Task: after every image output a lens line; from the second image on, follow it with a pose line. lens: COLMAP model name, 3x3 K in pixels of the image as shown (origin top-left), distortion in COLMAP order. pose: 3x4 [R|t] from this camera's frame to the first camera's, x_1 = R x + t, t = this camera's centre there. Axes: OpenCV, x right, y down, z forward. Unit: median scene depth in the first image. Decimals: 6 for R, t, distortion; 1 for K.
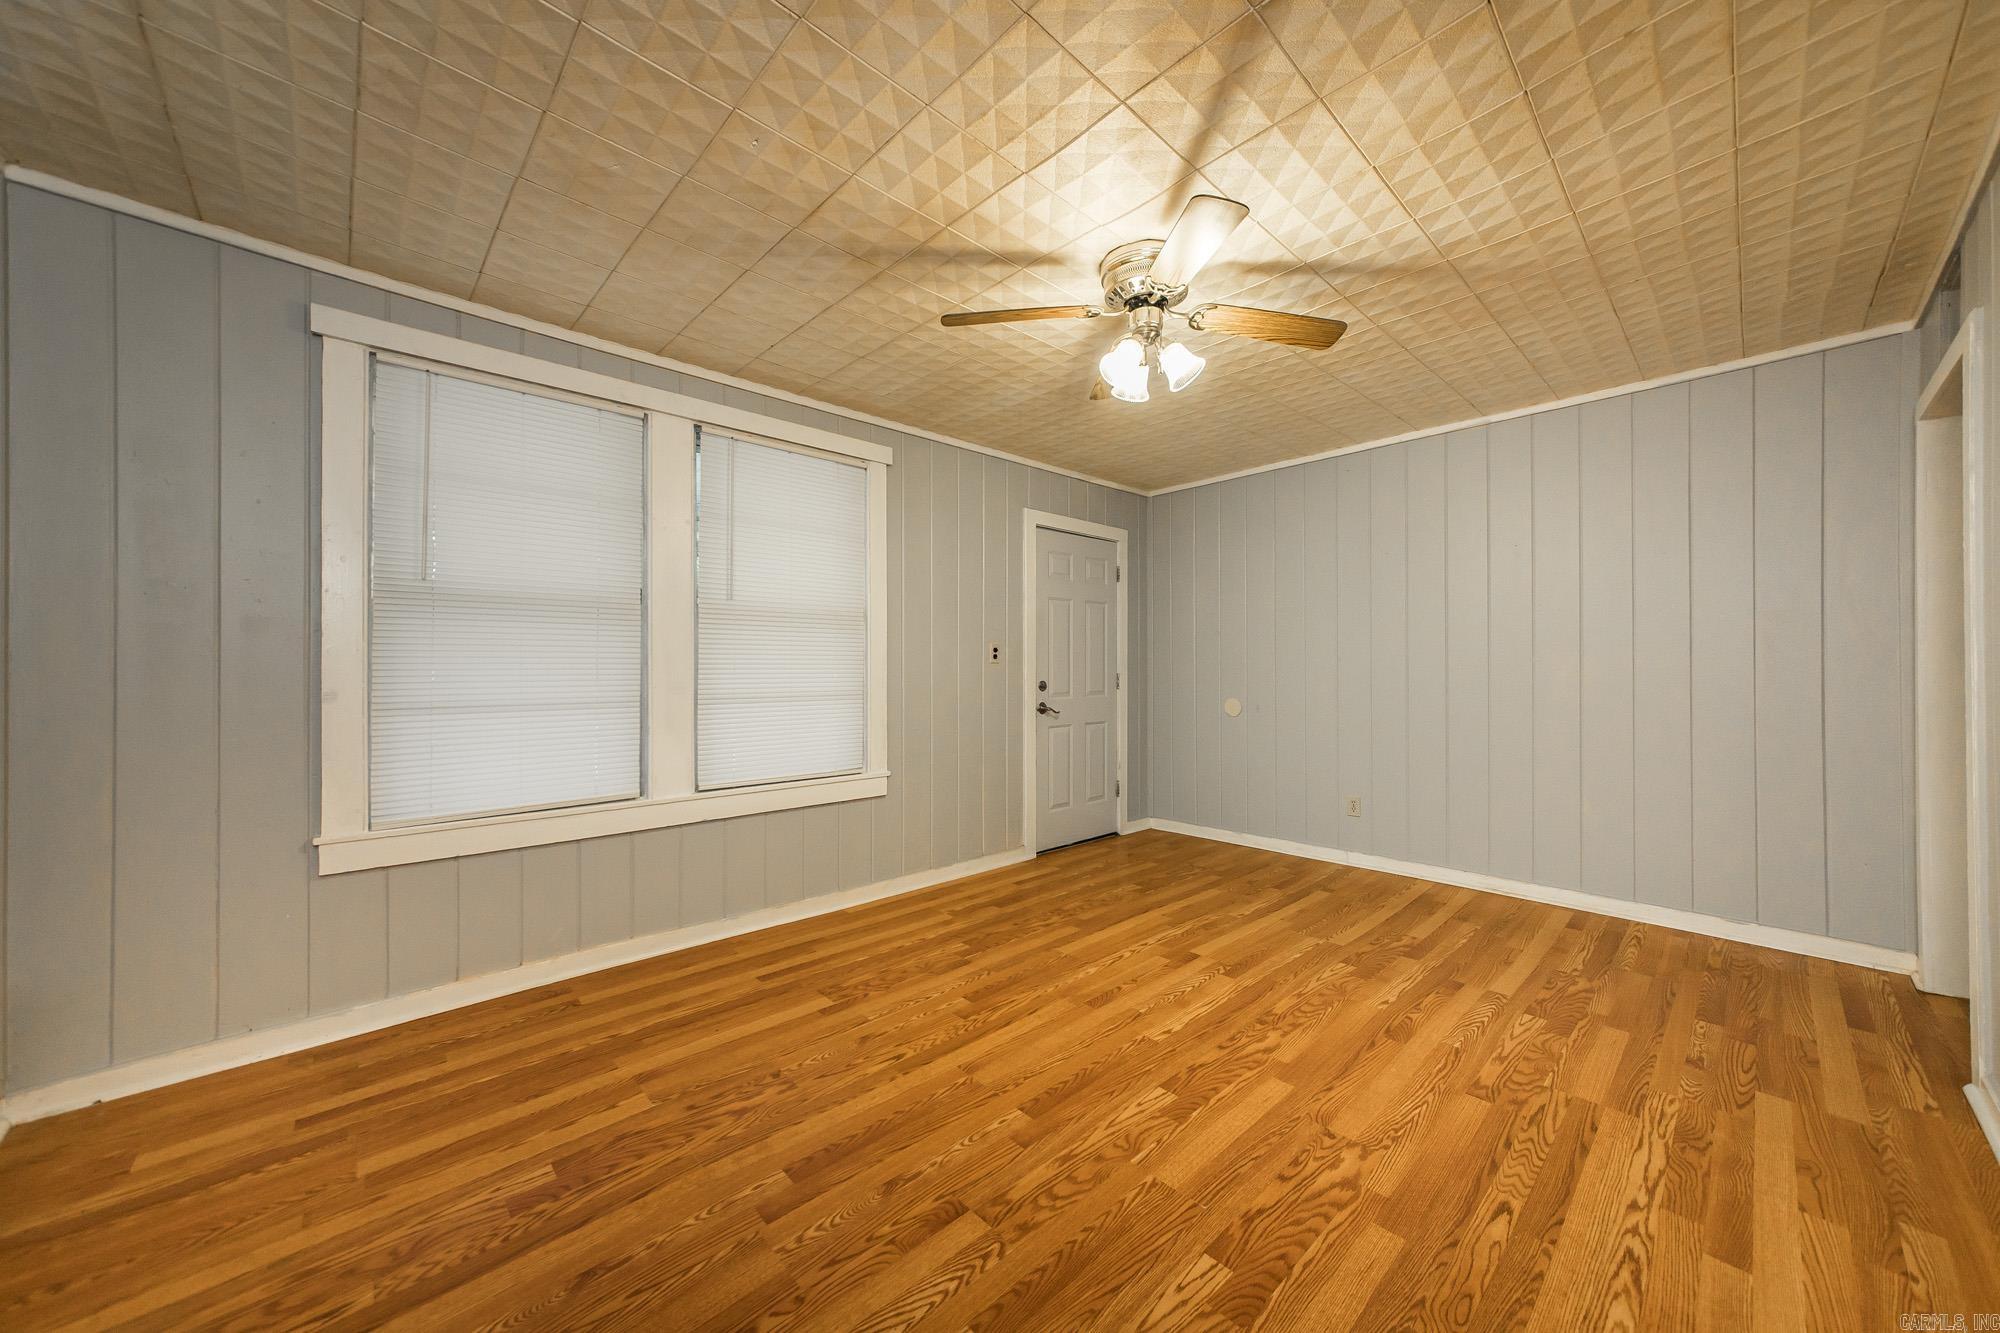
lens RADIAL K [[720.7, 0, 997.2], [0, 720.7, 673.7], [0, 0, 1]] dist [-0.010079, 0.000636]
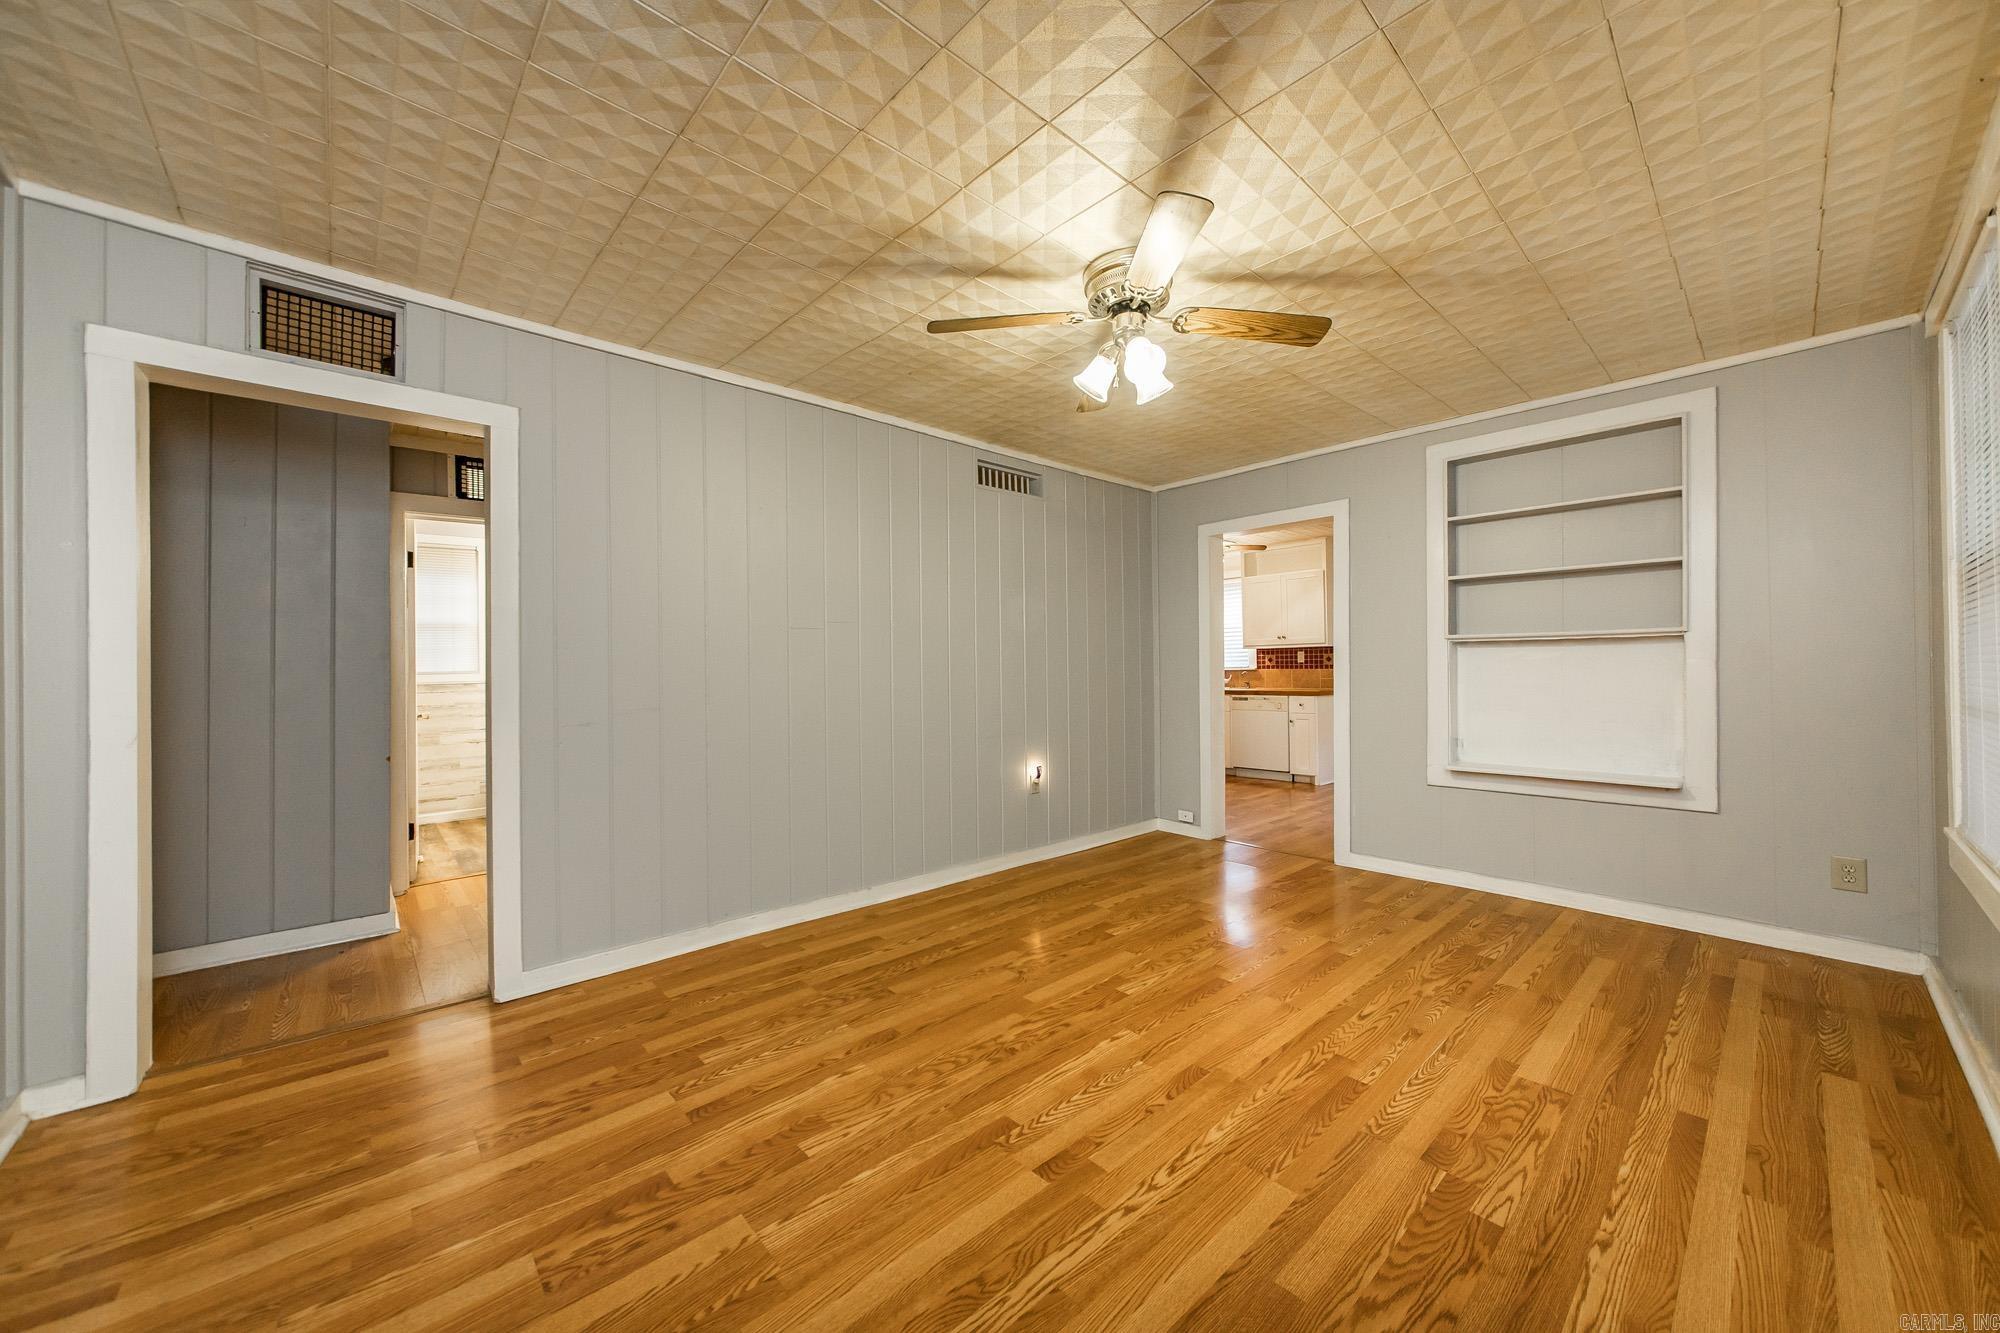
lens RADIAL K [[720.7, 0, 1011.5], [0, 720.7, 657.8], [0, 0, 1]] dist [-0.010079, 0.000636]
pose [[-0.999943, 0.010371, -0.002556, 0.368436], [0.010386, 0.999928, -0.005999, -0.016500], [0.002494, -0.006025, -0.999979, 1.947802]]
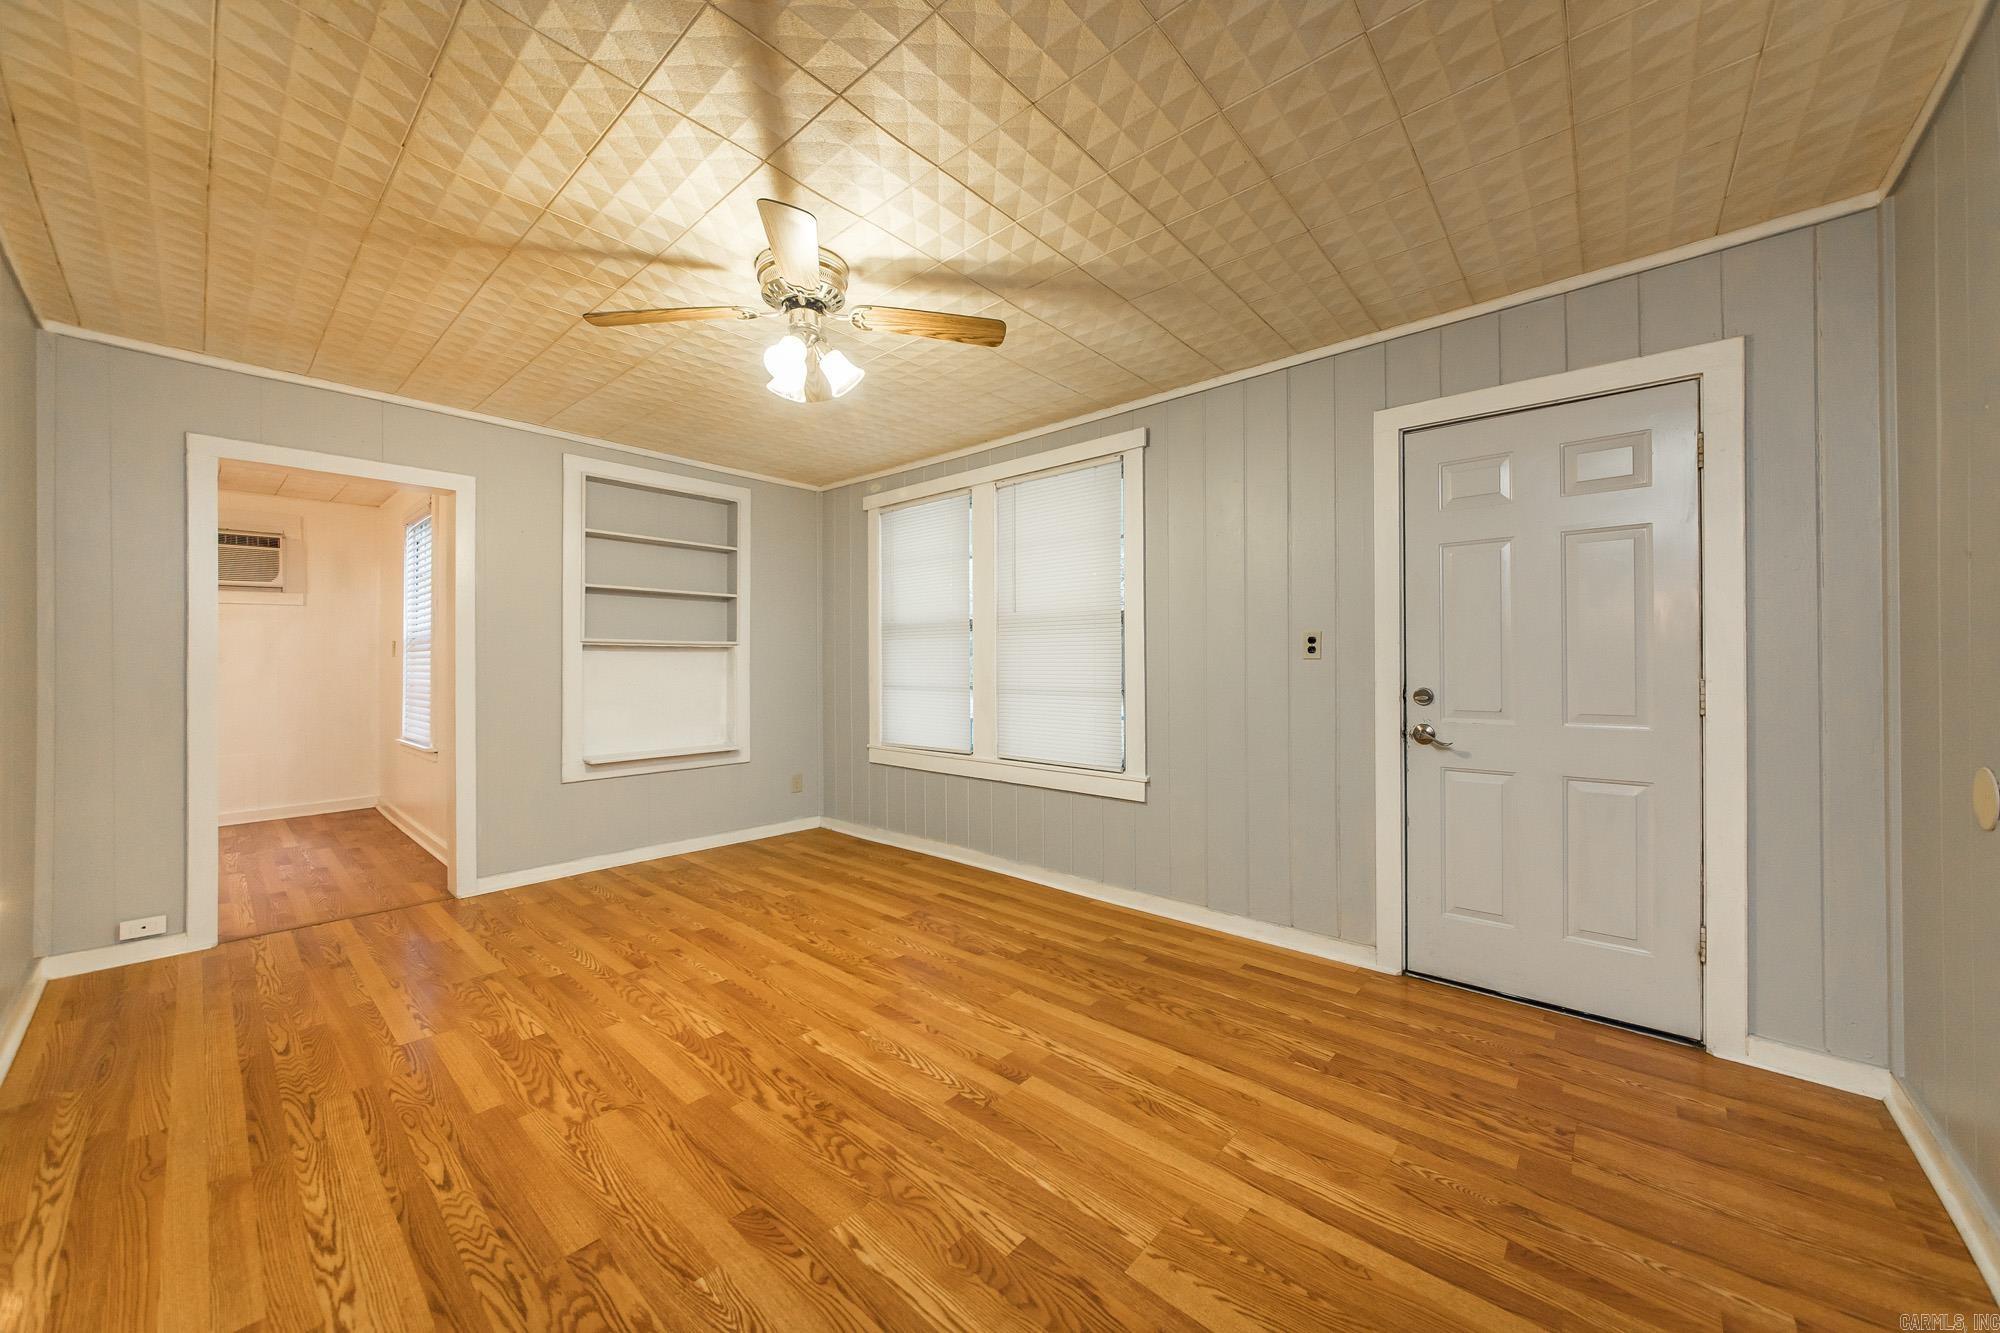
lens RADIAL K [[720.7, 0, 975.9], [0, 720.7, 676.7], [0, 0, 1]] dist [-0.010079, 0.000636]
pose [[0.077854, 0.020375, -0.996757, 1.190975], [-0.005968, 0.999783, 0.019970, -0.017647], [0.996947, 0.004394, 0.077958, 1.117034]]
